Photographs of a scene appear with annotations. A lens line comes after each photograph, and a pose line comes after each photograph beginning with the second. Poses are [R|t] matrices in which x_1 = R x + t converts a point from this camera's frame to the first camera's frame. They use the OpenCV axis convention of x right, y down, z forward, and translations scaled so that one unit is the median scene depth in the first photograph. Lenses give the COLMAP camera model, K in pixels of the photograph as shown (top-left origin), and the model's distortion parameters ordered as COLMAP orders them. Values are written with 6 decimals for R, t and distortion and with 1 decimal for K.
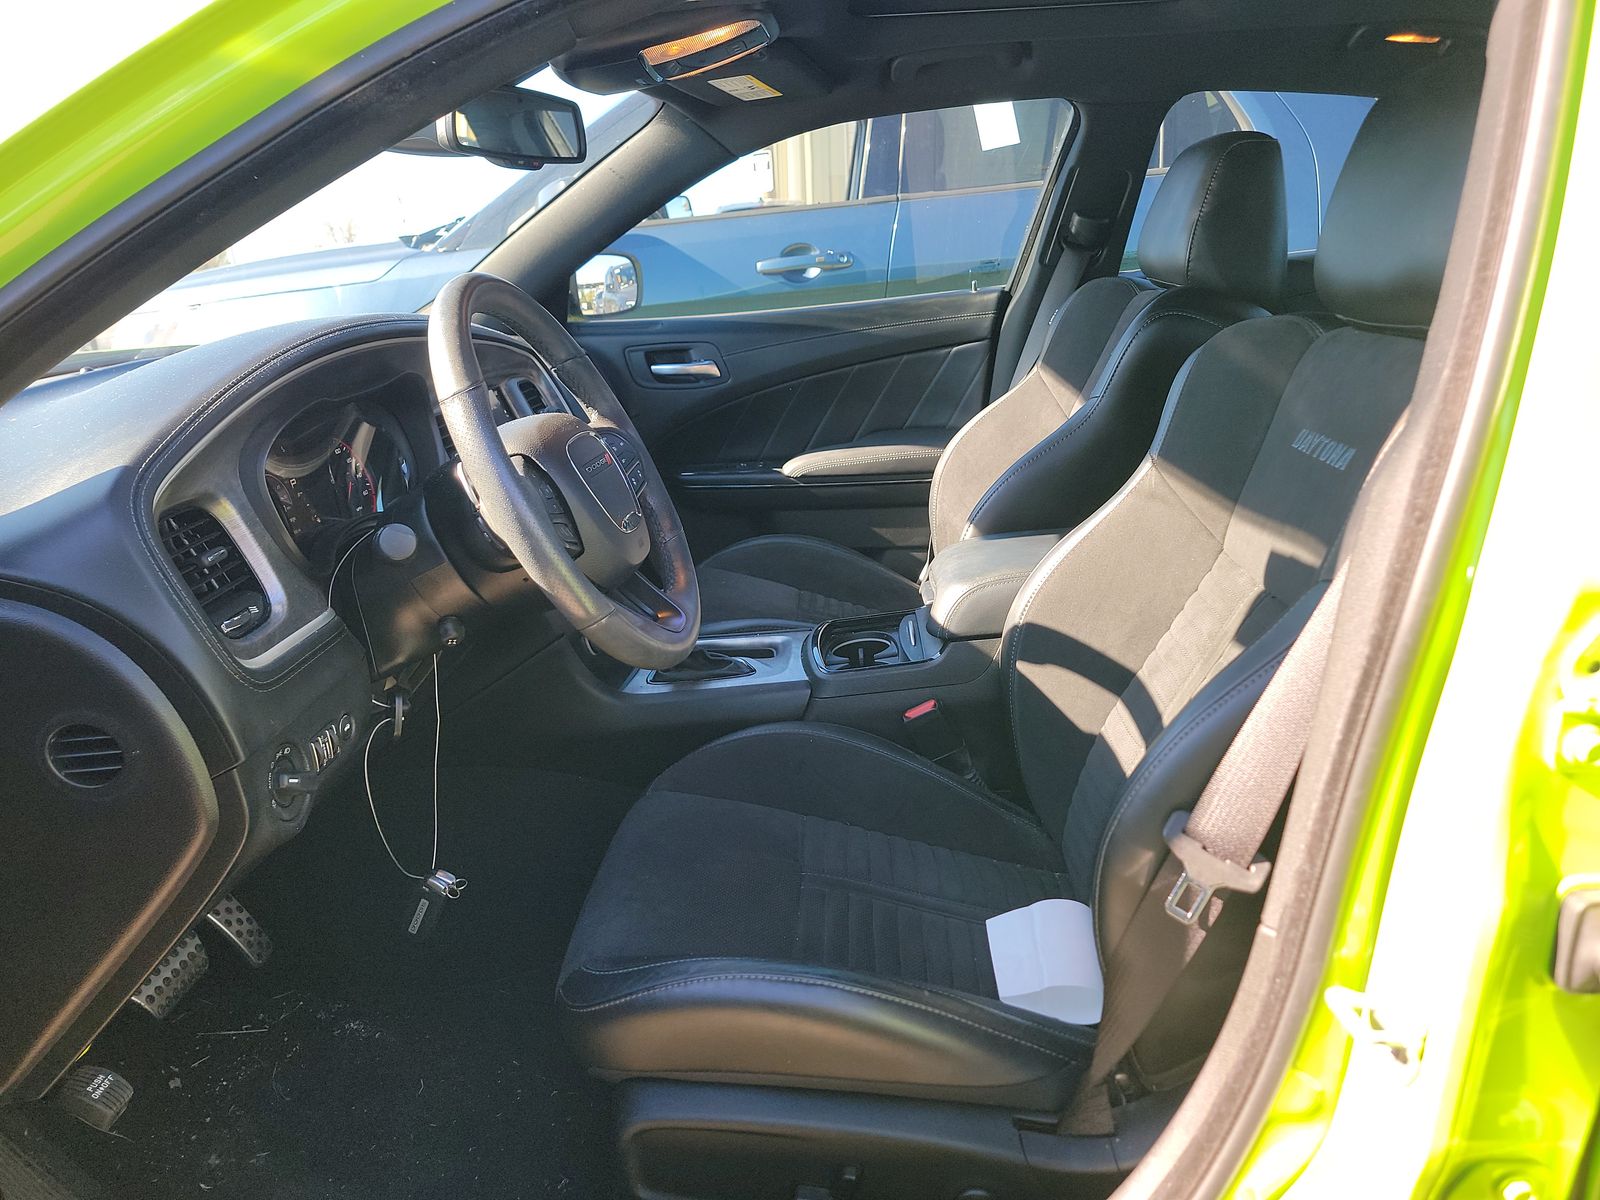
lens RADIAL K [[1098.3, 0, 796.0], [0, 1098.3, 615.7], [0, 0, 1]] dist [0.081167, -0.066334]
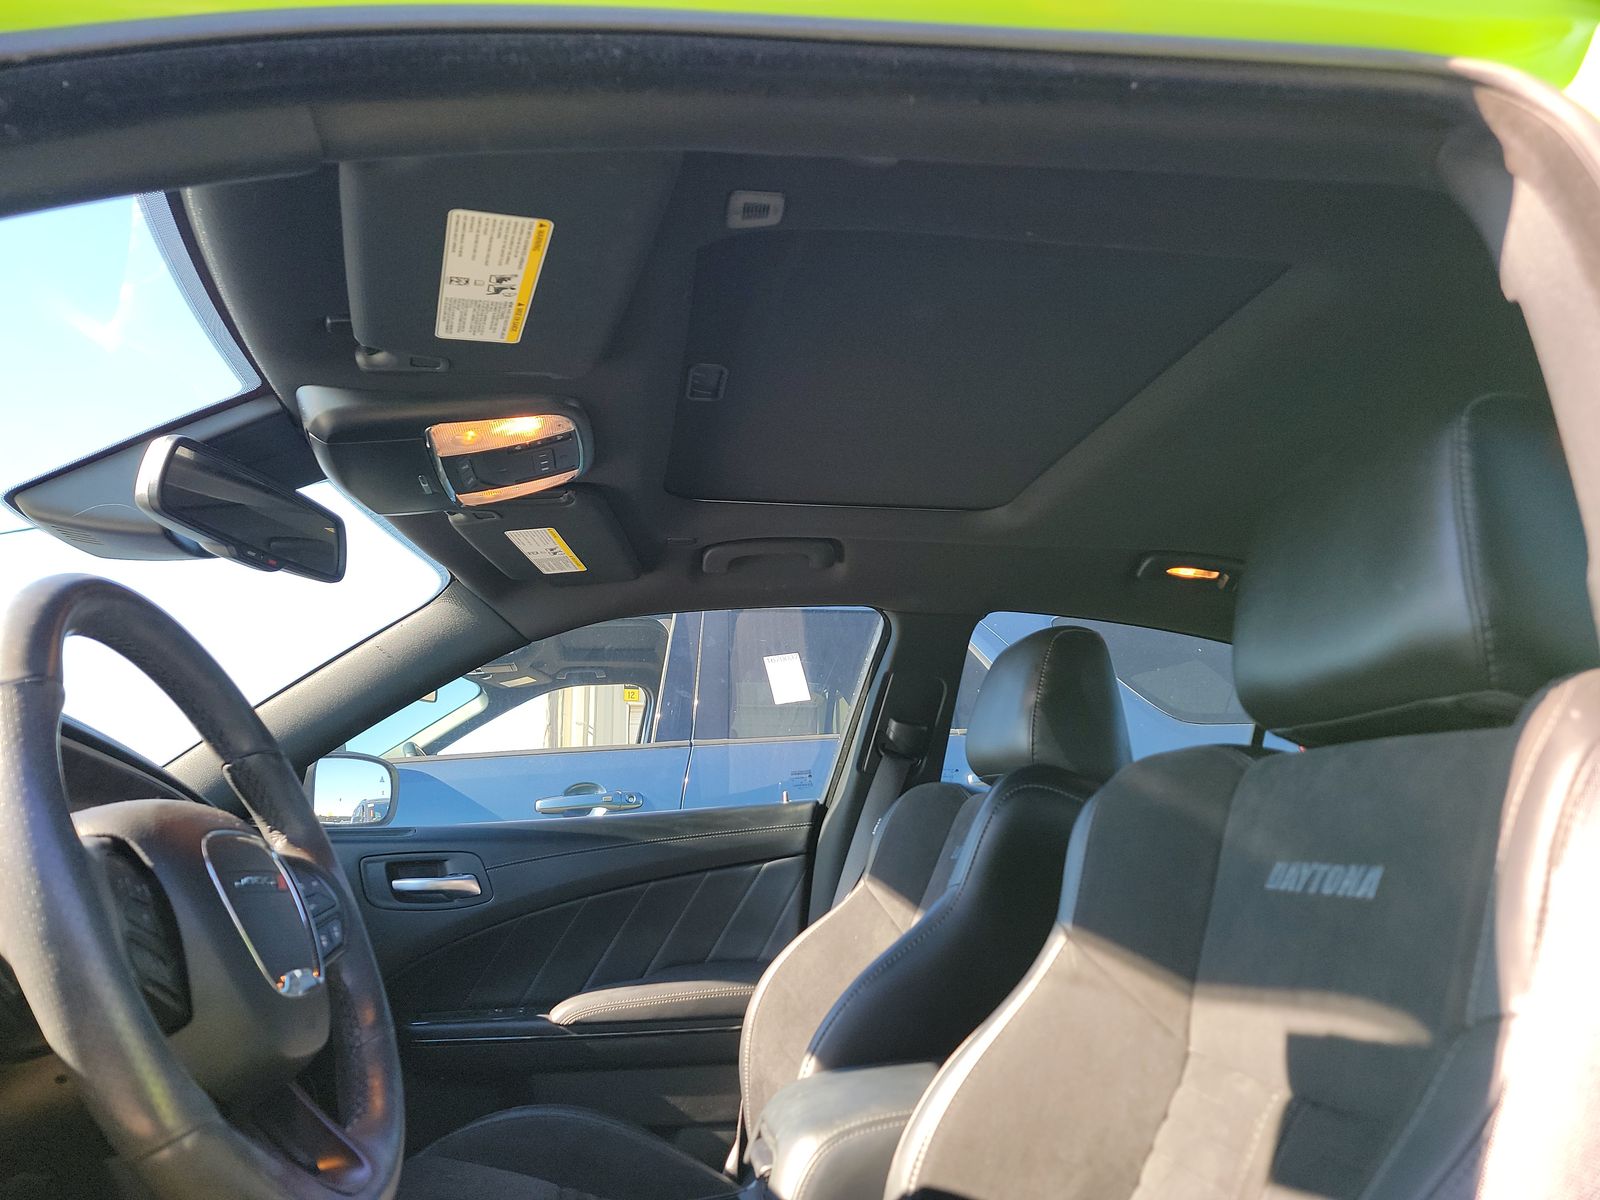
lens RADIAL K [[1098.3, 0, 796.0], [0, 1098.3, 615.7], [0, 0, 1]] dist [0.081167, -0.066334]
pose [[0.980327, 0.068517, 0.185104, -0.006970], [0.035298, 0.861838, -0.505954, 0.029551], [-0.194196, 0.502534, 0.842465, 0.176540]]
